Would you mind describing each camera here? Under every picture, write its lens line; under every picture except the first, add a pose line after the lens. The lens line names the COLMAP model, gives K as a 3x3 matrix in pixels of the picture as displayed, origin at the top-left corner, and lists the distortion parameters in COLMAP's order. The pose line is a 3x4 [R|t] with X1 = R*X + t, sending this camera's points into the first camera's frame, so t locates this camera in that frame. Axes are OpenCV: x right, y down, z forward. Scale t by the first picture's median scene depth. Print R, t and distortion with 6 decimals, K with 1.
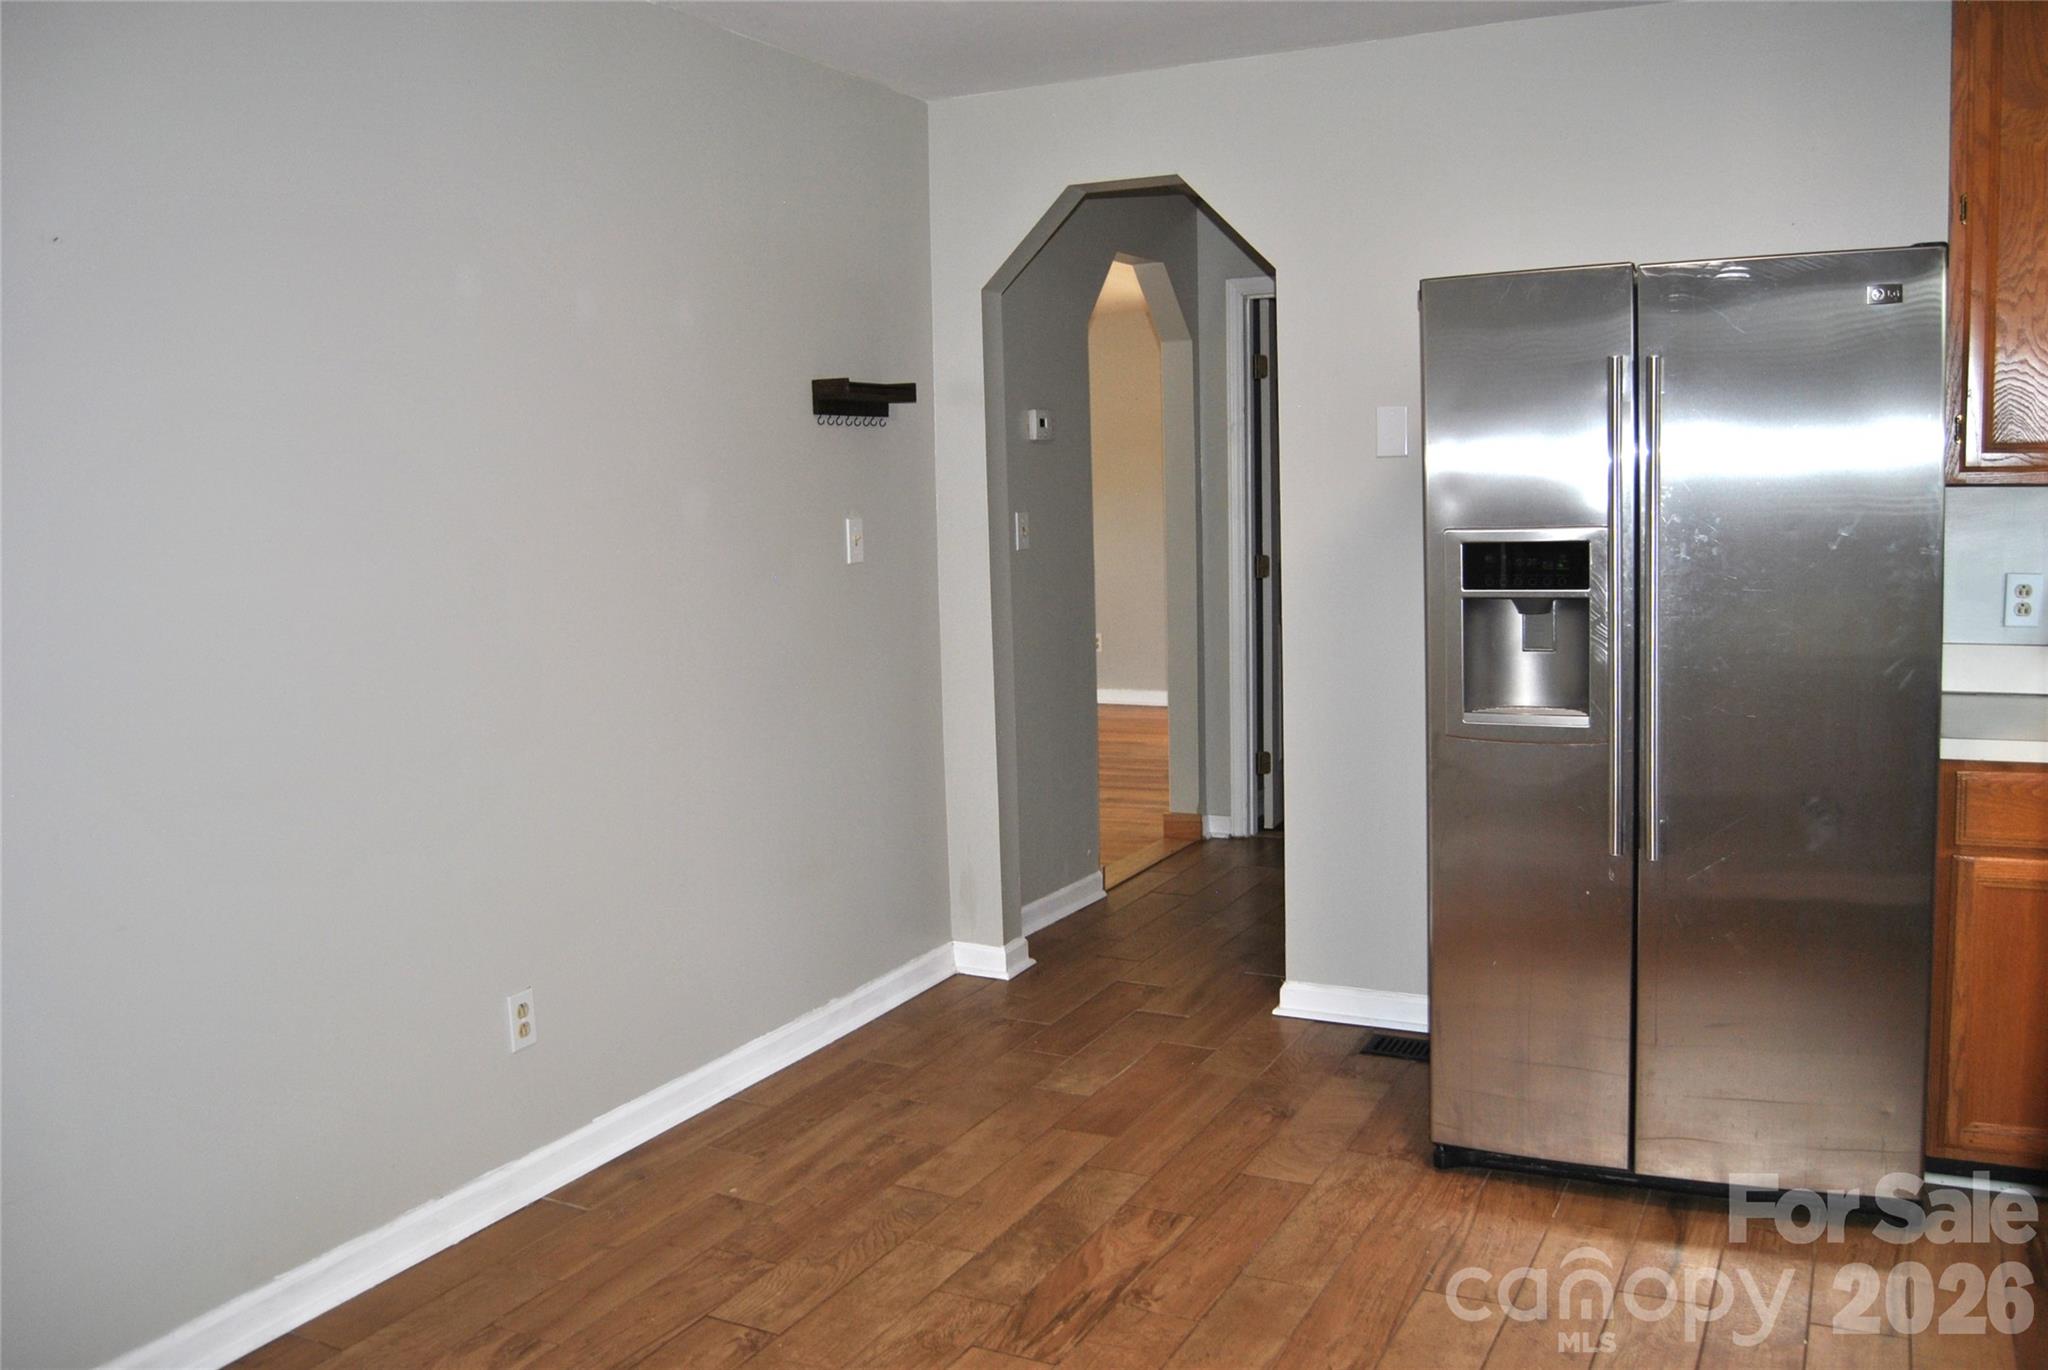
lens RADIAL K [[1648.5, 0, 1057.1], [0, 1648.5, 682.1], [0, 0, 1]] dist [-0.077966, 0.007817]
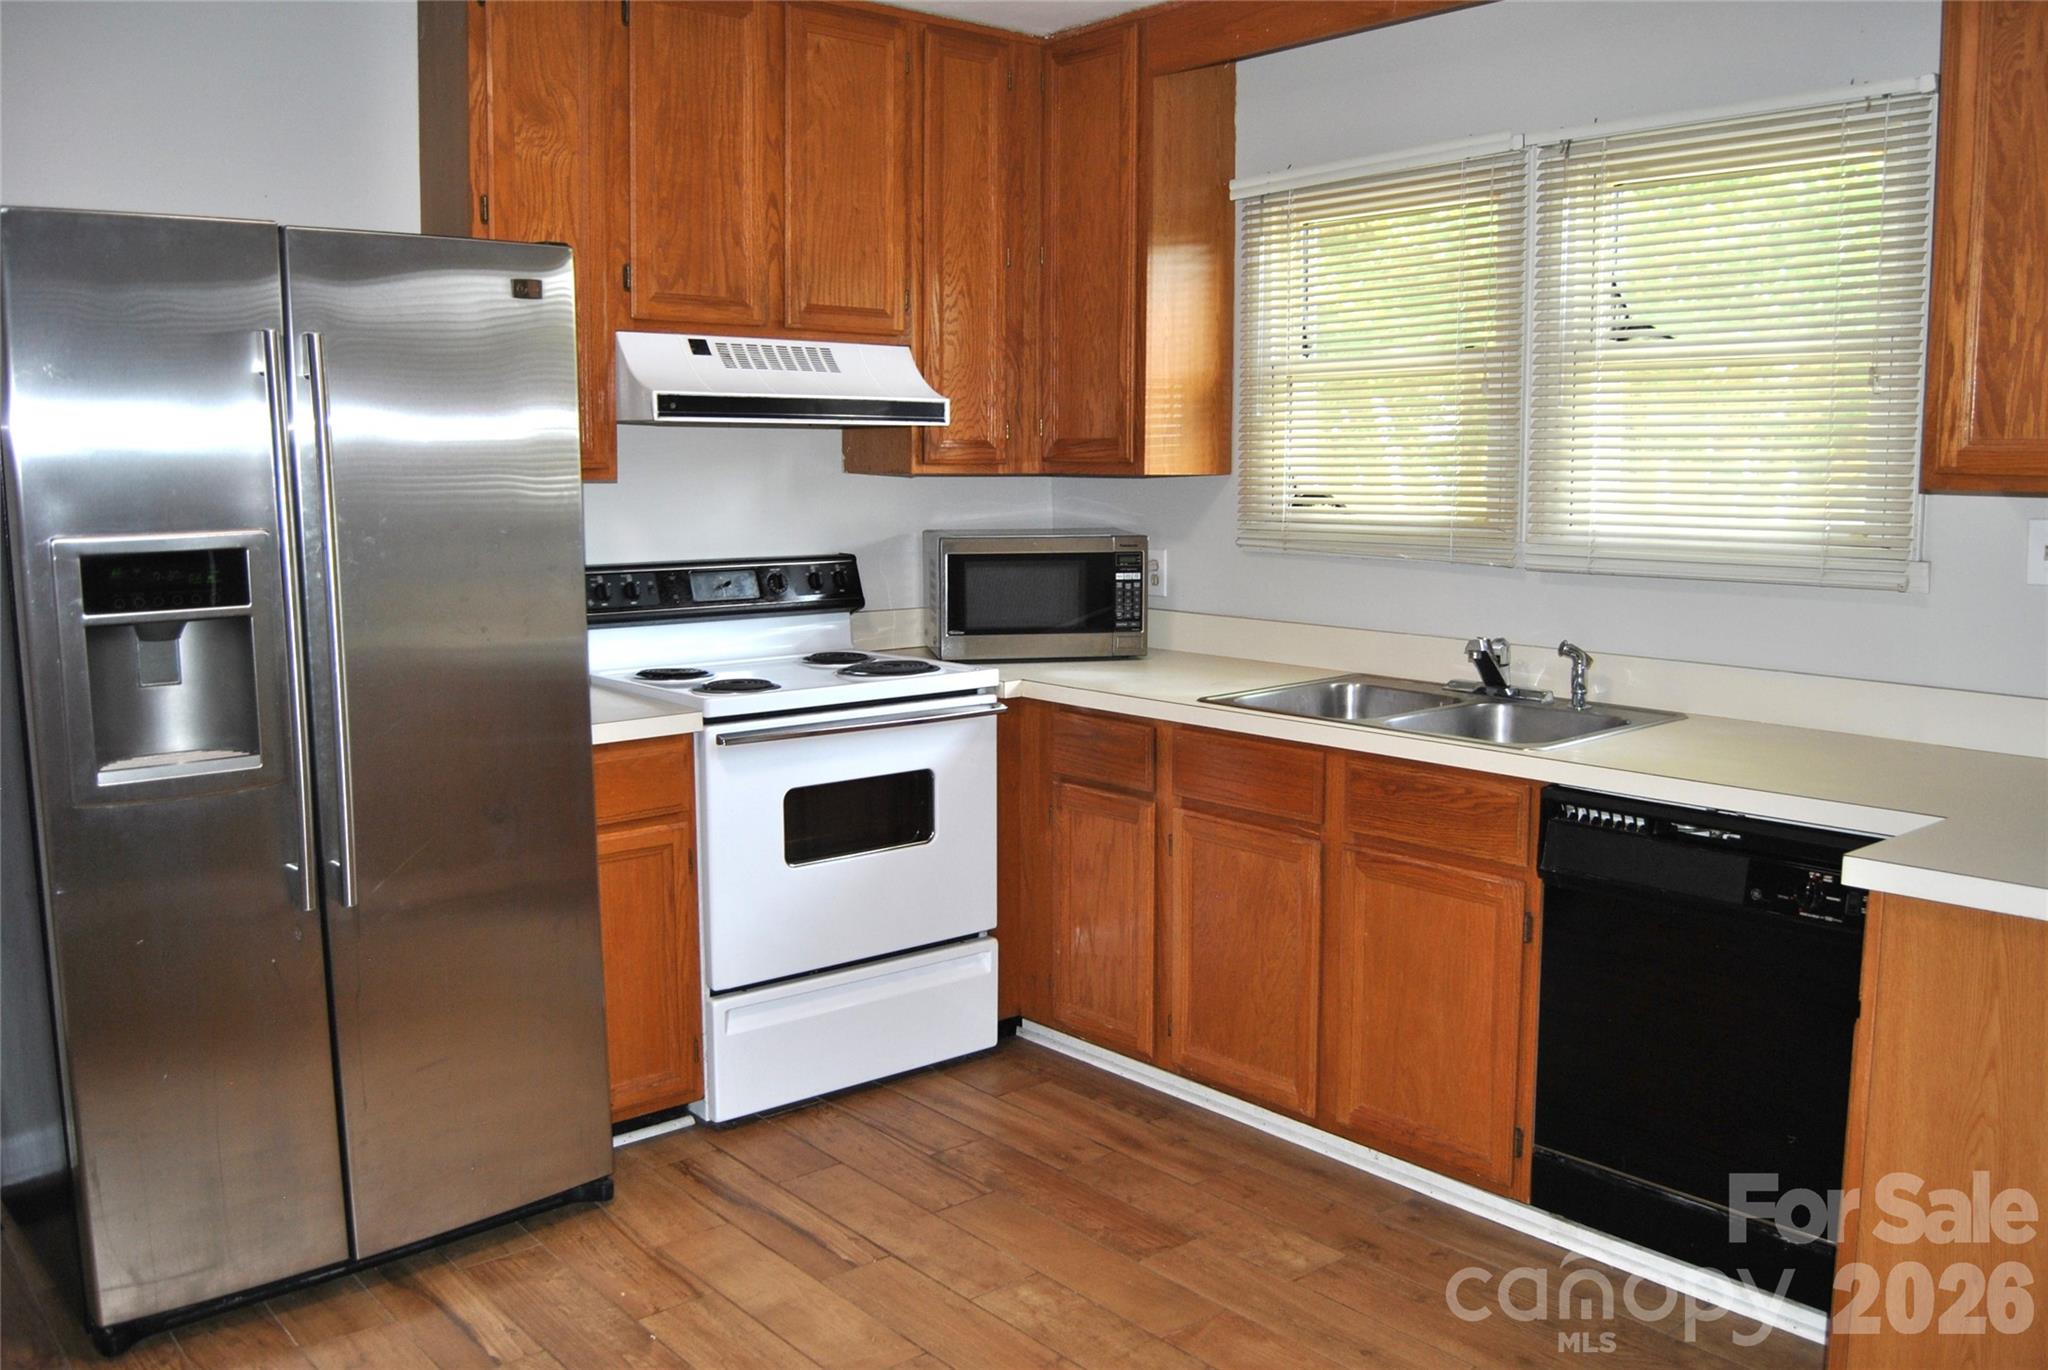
lens RADIAL K [[1648.5, 0, 1057.1], [0, 1648.5, 682.1], [0, 0, 1]] dist [-0.077966, 0.007817]
pose [[0.388499, -0.097199, 0.916308, -0.275445], [0.093443, 0.993450, 0.065763, -0.032748], [-0.916699, 0.060074, 0.395037, 0.289342]]
